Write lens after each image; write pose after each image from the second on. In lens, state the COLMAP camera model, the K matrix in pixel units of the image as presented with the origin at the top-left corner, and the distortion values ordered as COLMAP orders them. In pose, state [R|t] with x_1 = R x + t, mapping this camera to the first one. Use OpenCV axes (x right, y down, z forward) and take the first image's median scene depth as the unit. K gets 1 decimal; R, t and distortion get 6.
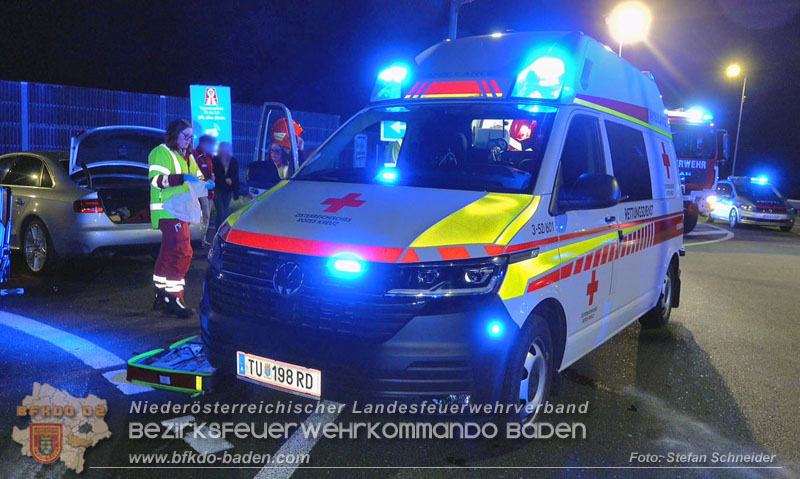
lens RADIAL K [[550.8, 0, 419.8], [0, 550.8, 242.9], [0, 0, 1]] dist [-0.040187, 0.008185]
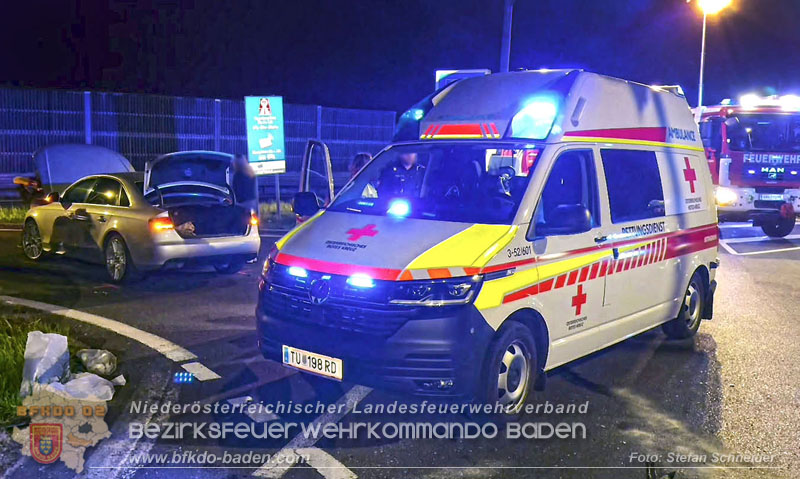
lens RADIAL K [[631.1, 0, 394.1], [0, 631.1, 239.4], [0, 0, 1]] dist [-0.009979, -0.028989]
pose [[0.986586, -0.006058, -0.163130, 0.146729], [0.004922, 0.999961, -0.007366, -0.037420], [0.163169, 0.006464, 0.986577, -0.373173]]
